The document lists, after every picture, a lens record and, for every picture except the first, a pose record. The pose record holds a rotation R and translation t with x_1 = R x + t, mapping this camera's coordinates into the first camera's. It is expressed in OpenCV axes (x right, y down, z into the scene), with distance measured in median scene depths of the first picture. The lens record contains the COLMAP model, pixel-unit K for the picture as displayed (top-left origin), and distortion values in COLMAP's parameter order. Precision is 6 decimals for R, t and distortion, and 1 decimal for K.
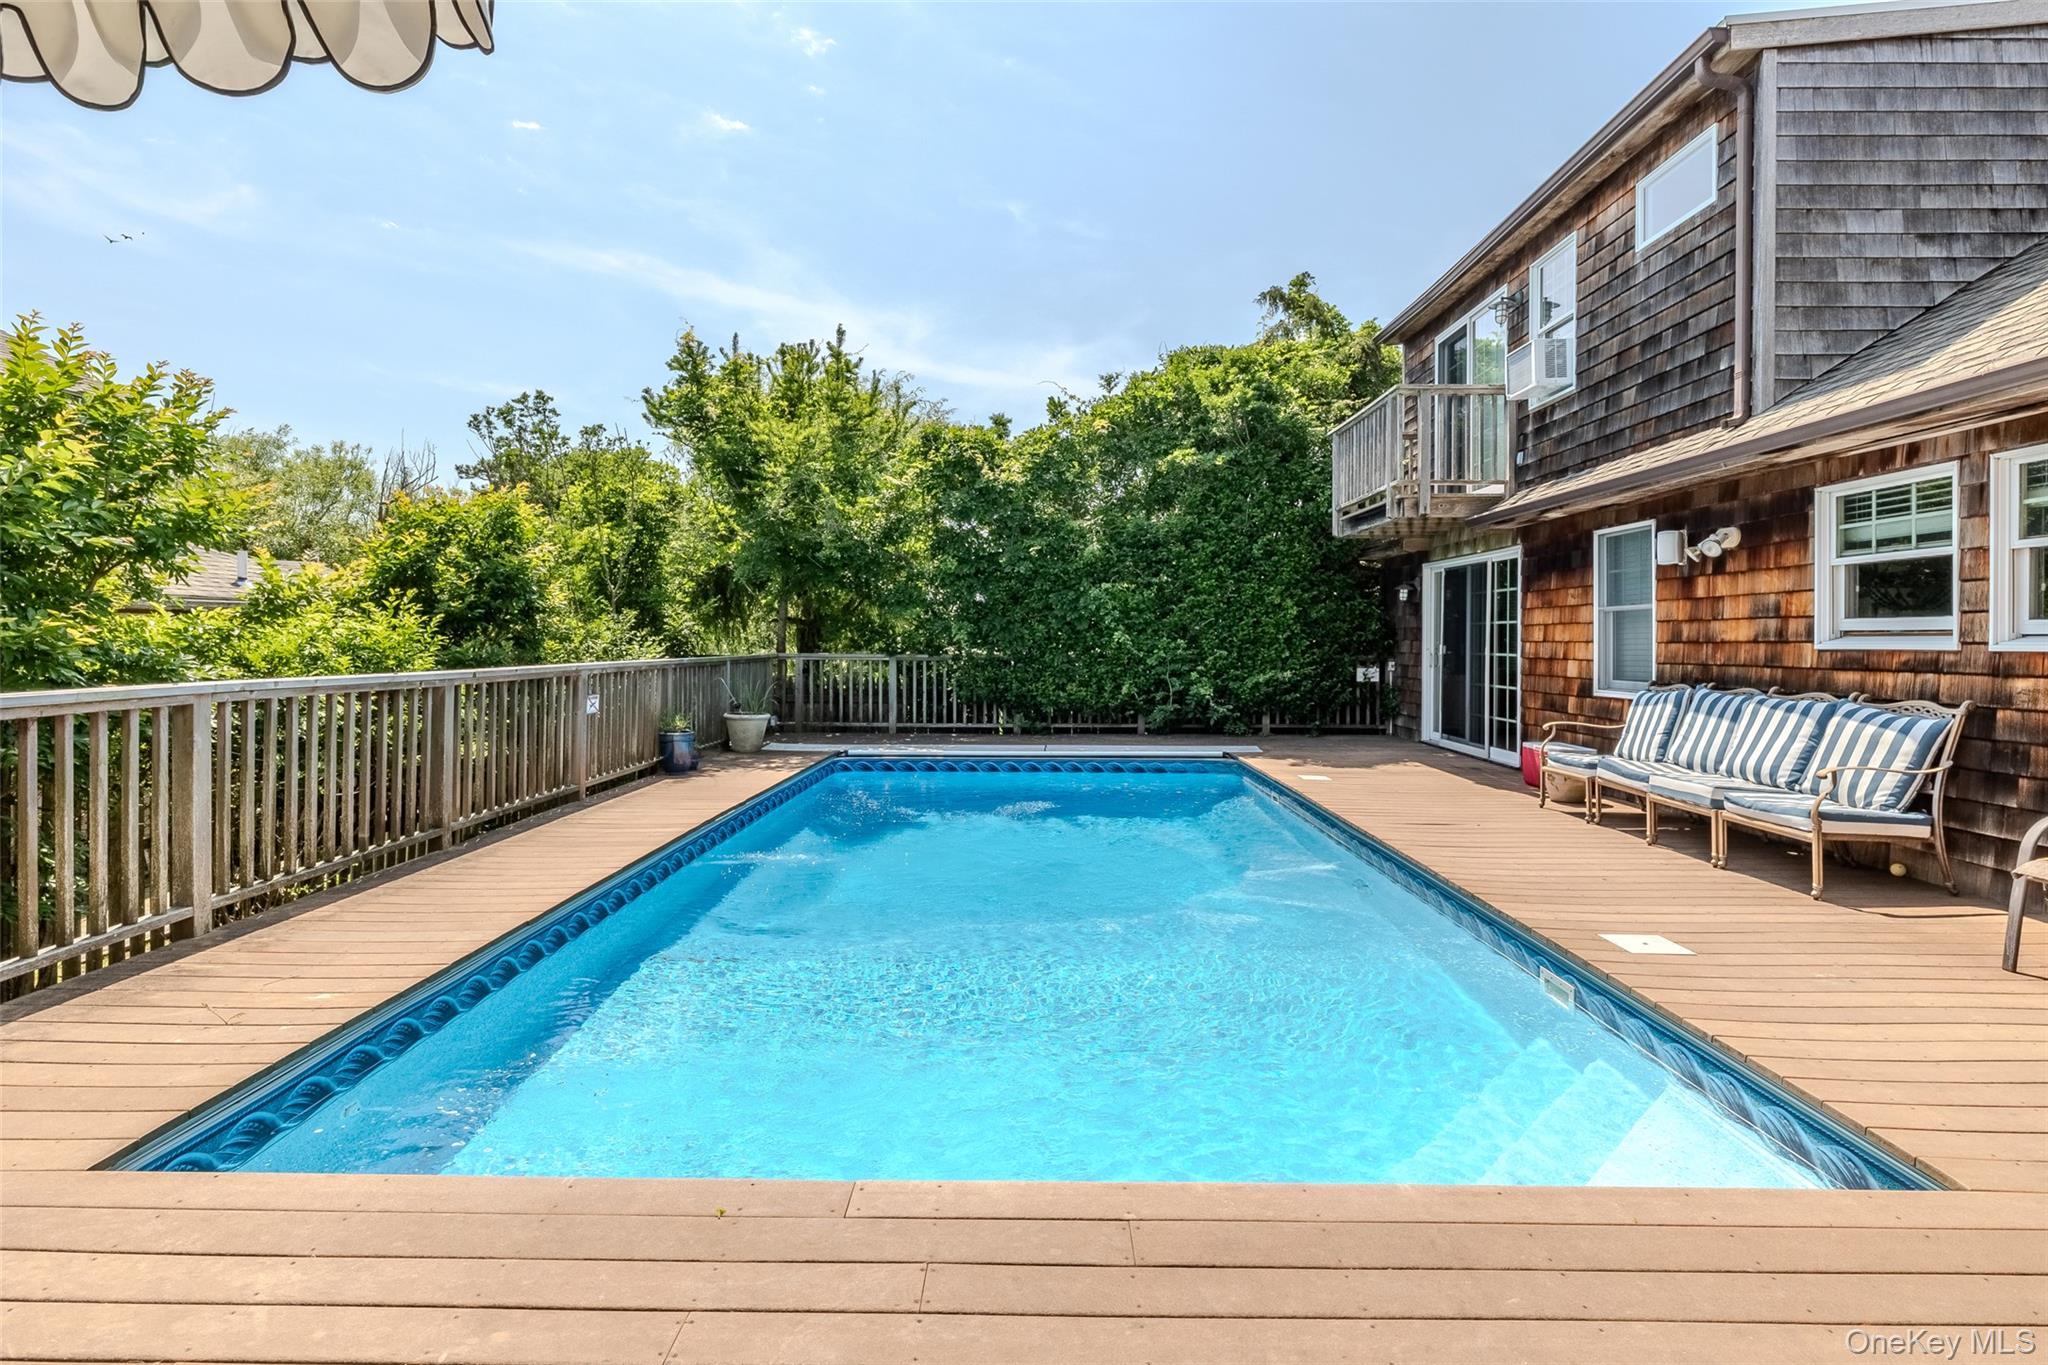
lens RADIAL K [[1016.9, 0, 1034.2], [0, 1016.9, 648.6], [0, 0, 1]] dist [-0.004022, 0.000668]
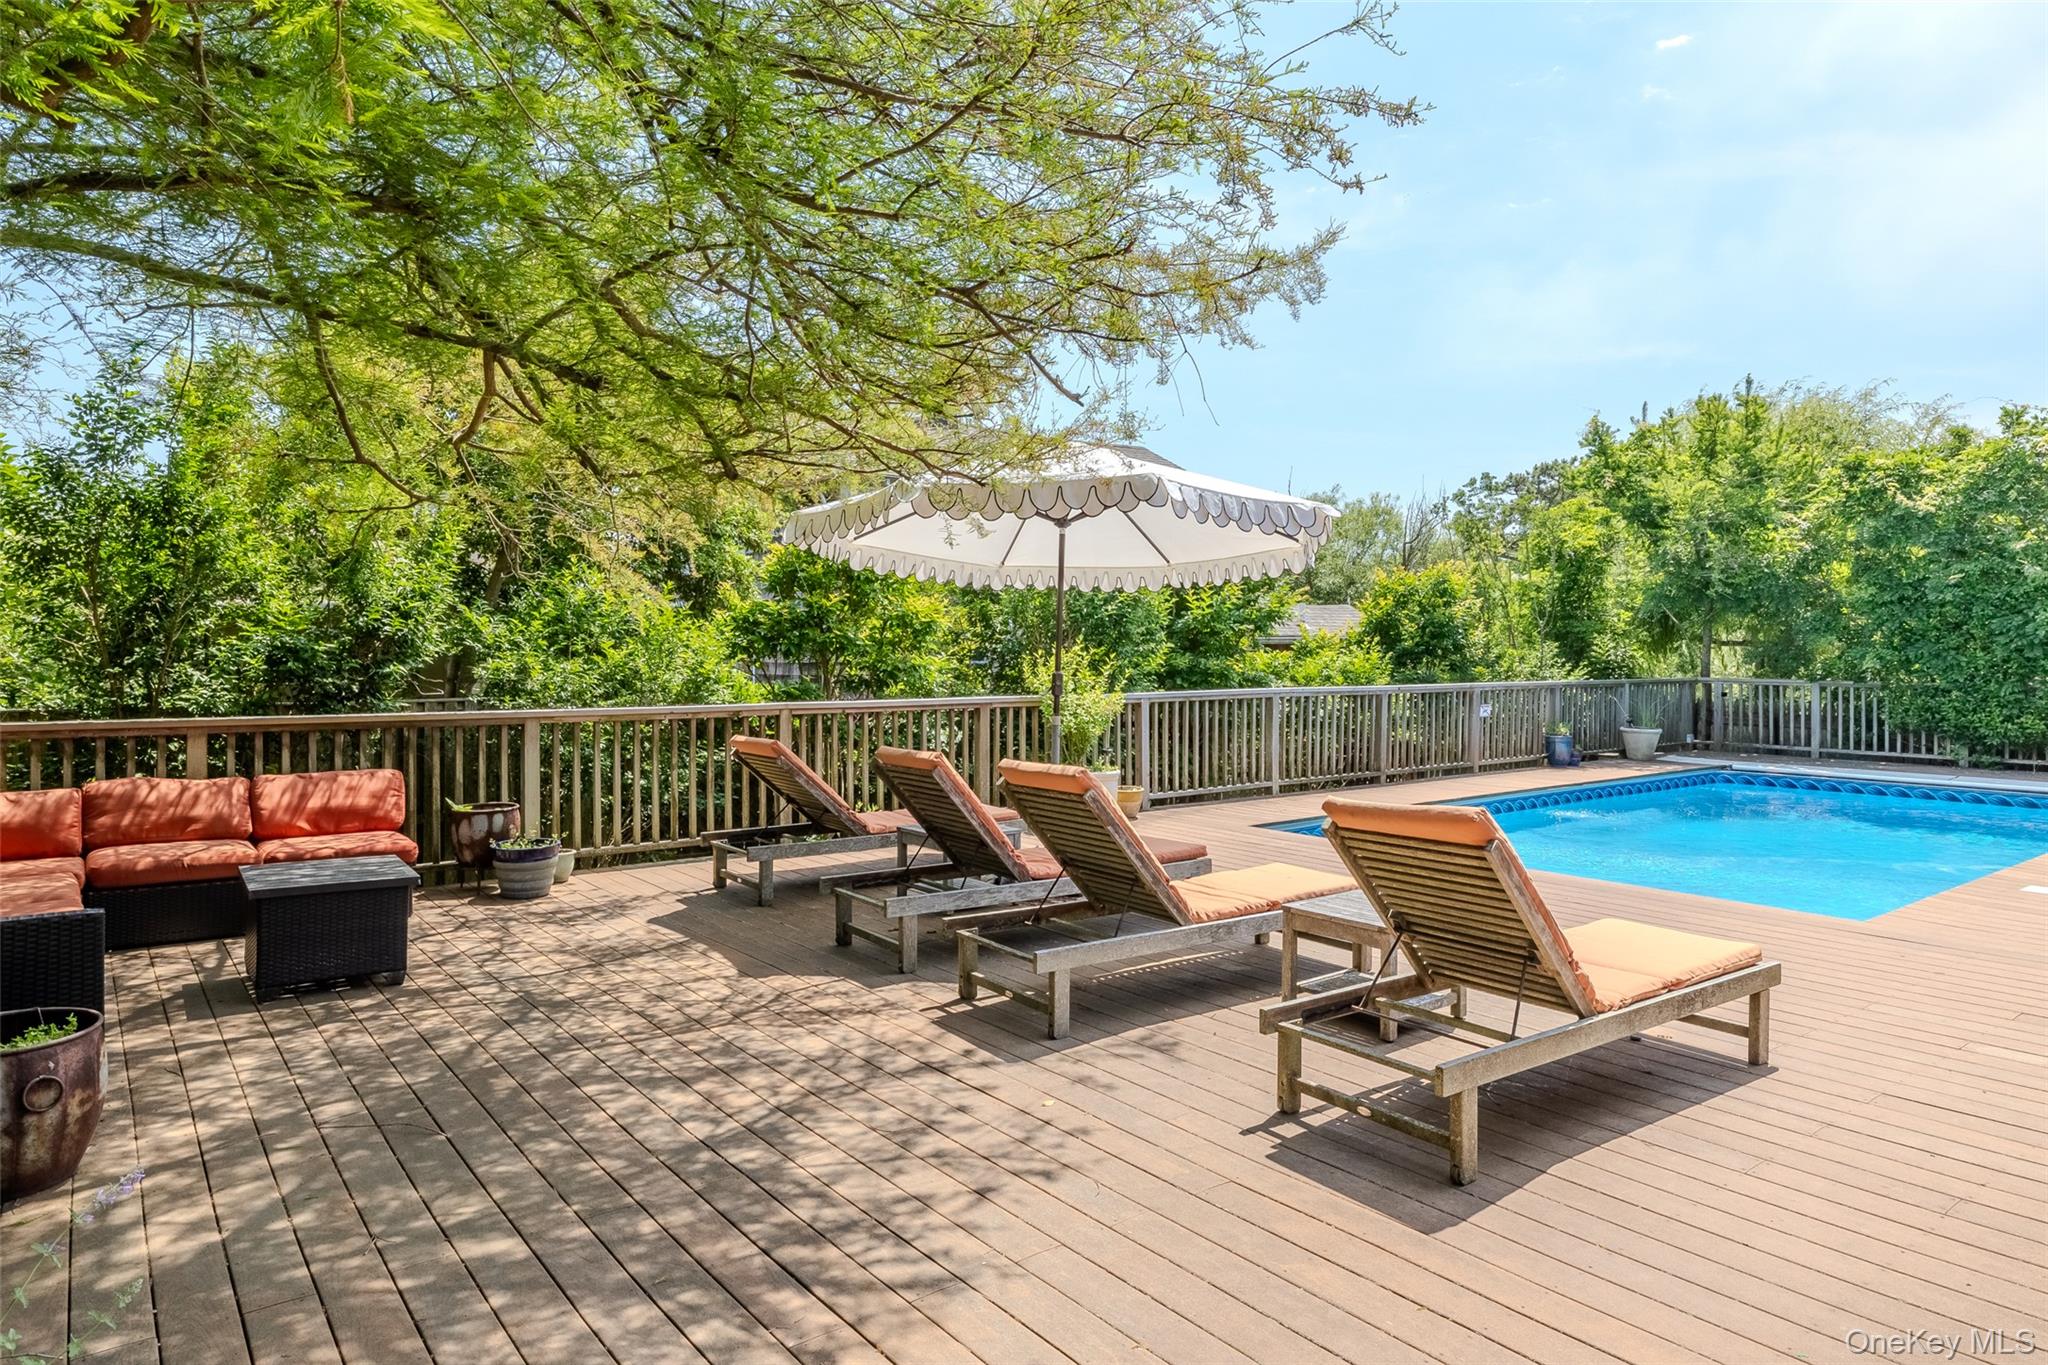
lens RADIAL K [[1305.7, 0, 1022.8], [0, 1305.7, 671.6], [0, 0, 1]] dist [0.007042, 0.014855]
pose [[0.632360, 0.012578, -0.774573, 0.515953], [-0.007846, 0.999921, 0.009832, -0.013325], [0.774635, -0.000140, 0.632408, -0.612585]]
